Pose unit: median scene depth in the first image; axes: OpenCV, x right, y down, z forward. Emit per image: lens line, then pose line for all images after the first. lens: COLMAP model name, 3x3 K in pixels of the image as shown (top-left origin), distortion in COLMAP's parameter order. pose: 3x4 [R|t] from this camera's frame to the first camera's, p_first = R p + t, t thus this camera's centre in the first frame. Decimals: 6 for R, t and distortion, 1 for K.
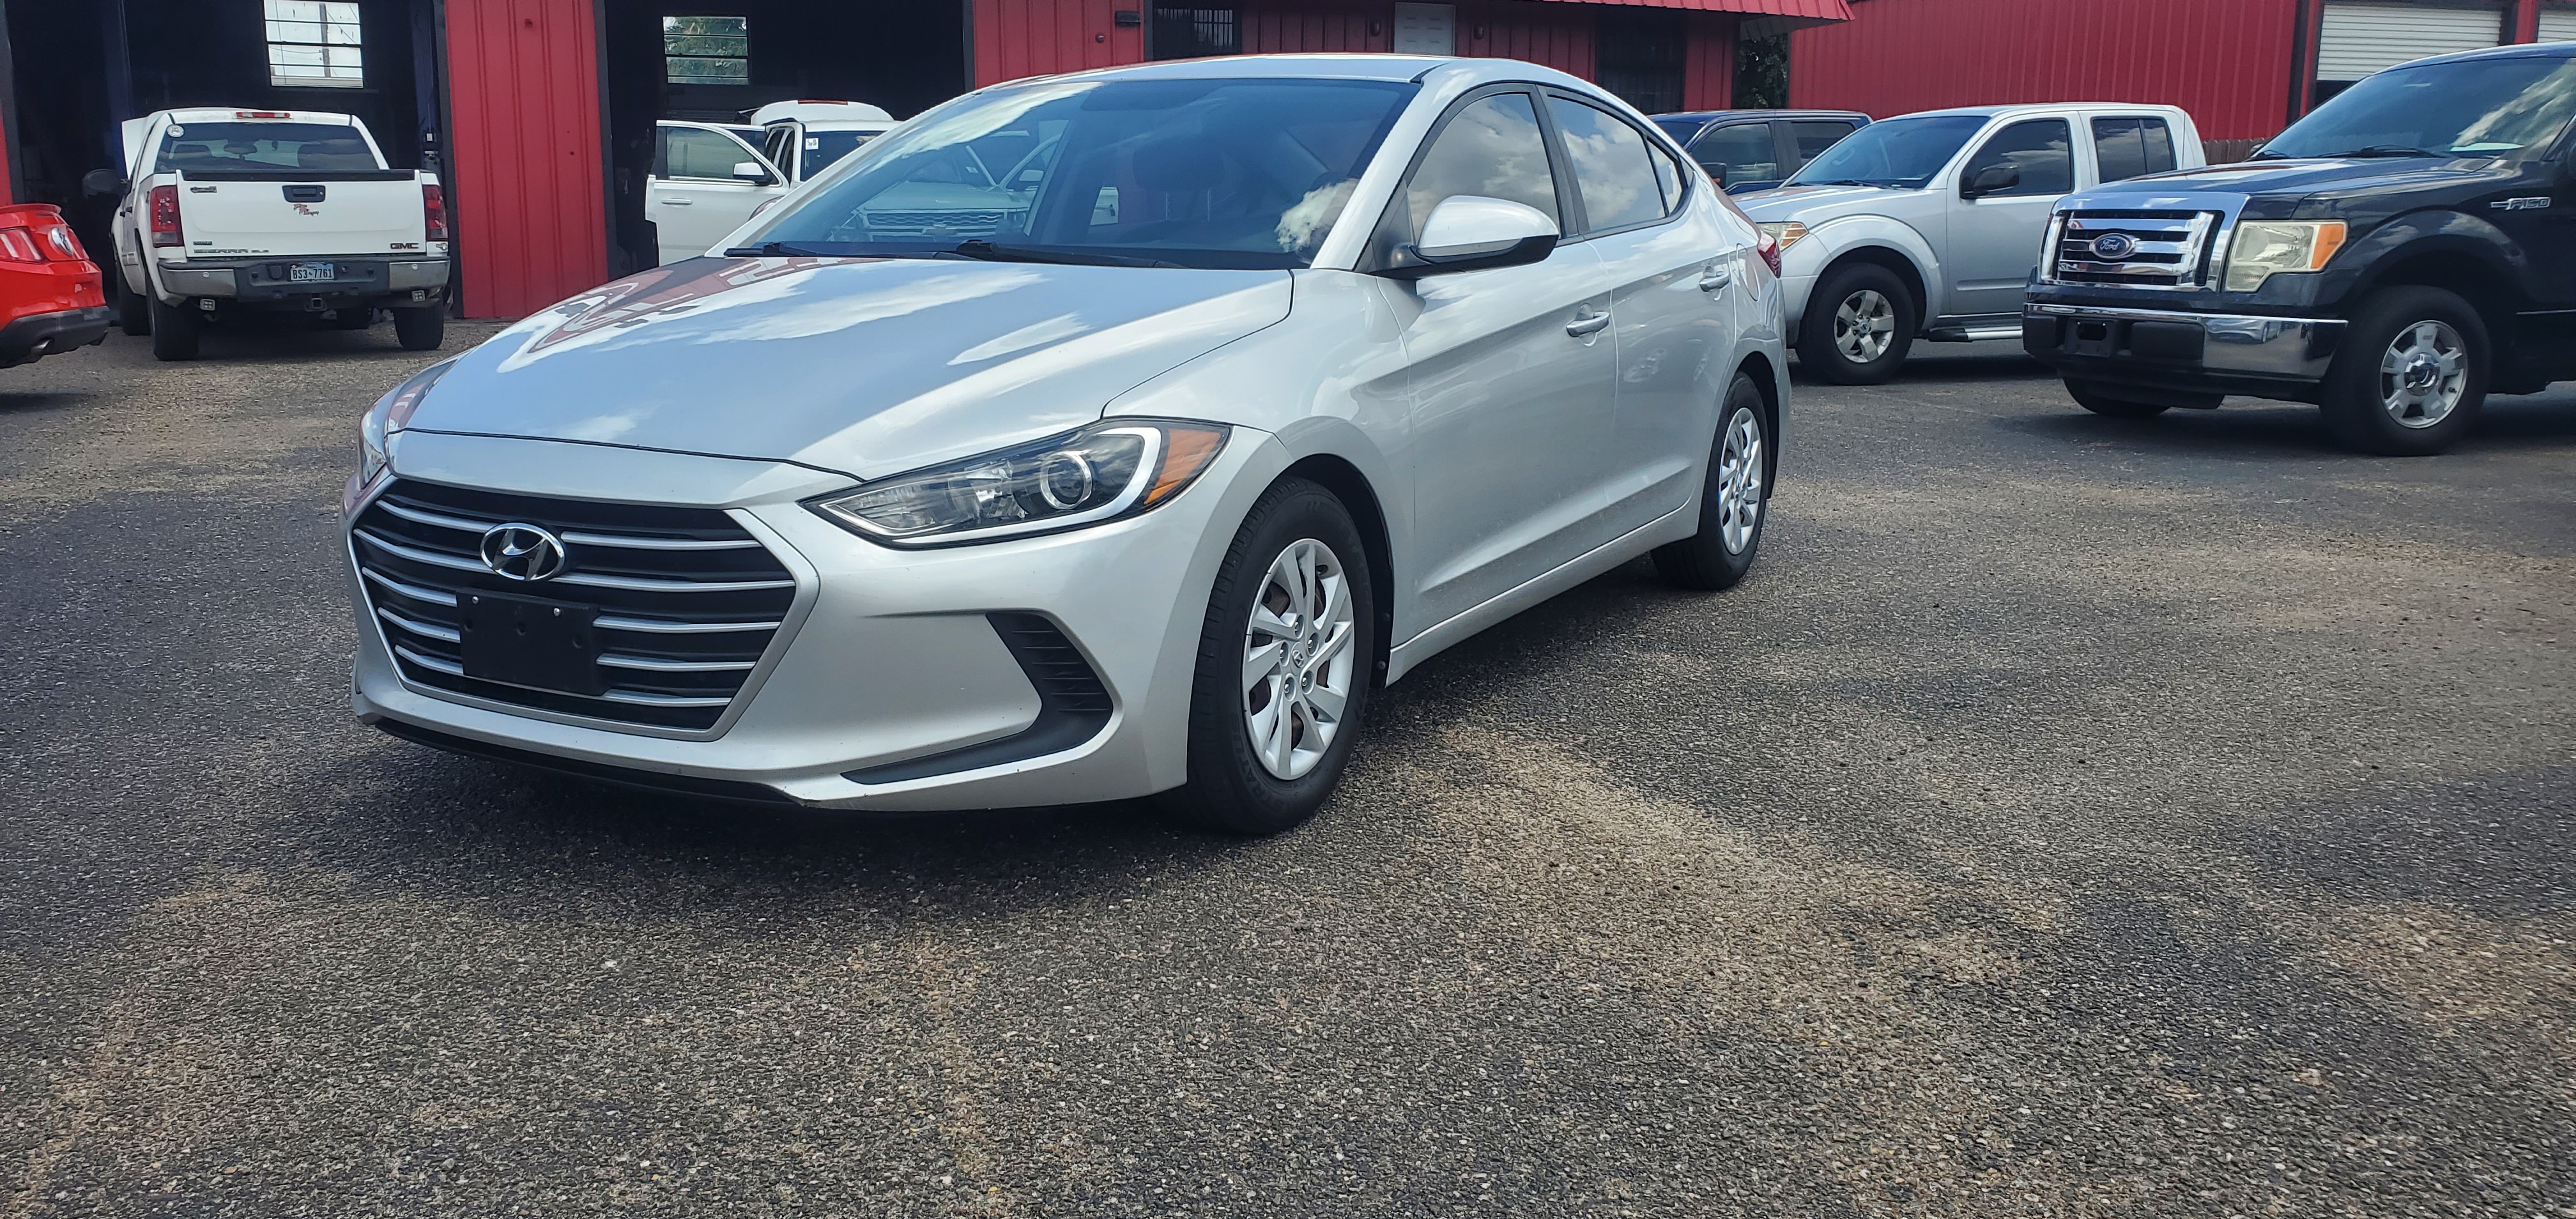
lens RADIAL K [[1856.5, 0, 1209.3], [0, 1856.5, 600.5], [0, 0, 1]] dist [0.062025, -0.134012]
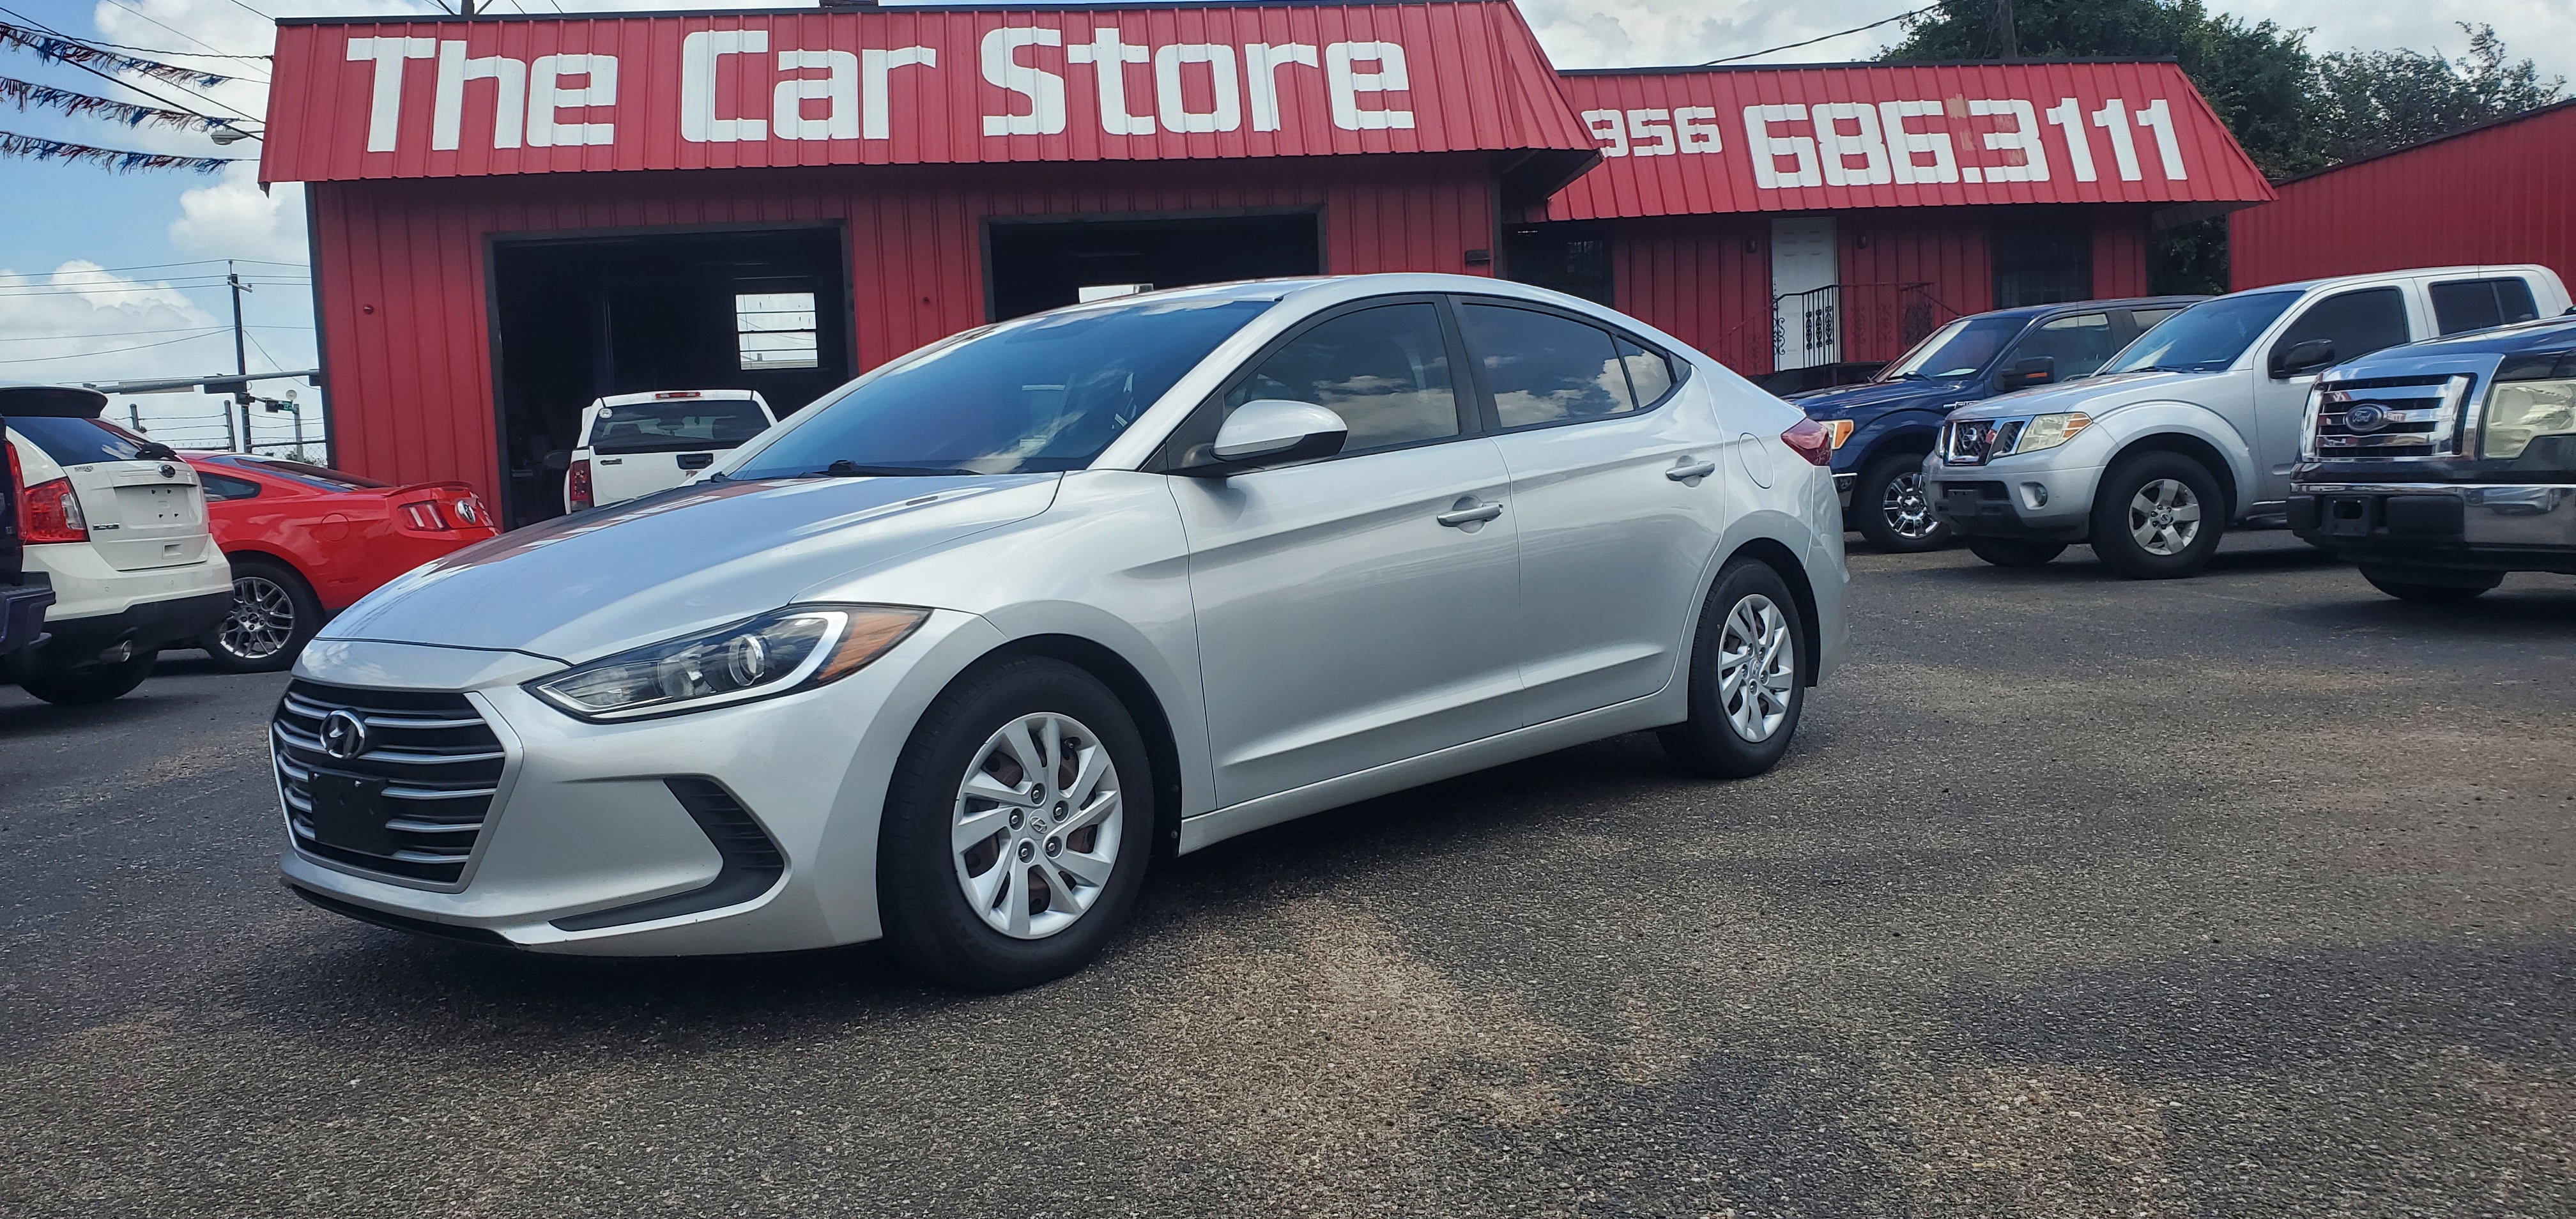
lens RADIAL K [[1893.8, 0, 1421.3], [0, 1893.8, 658.3], [0, 0, 1]] dist [0.077240, -0.148429]
pose [[0.976562, -0.027958, -0.213415, 0.456338], [0.007000, 0.995129, -0.098333, 0.040613], [0.215124, 0.094535, 0.972000, -0.031832]]
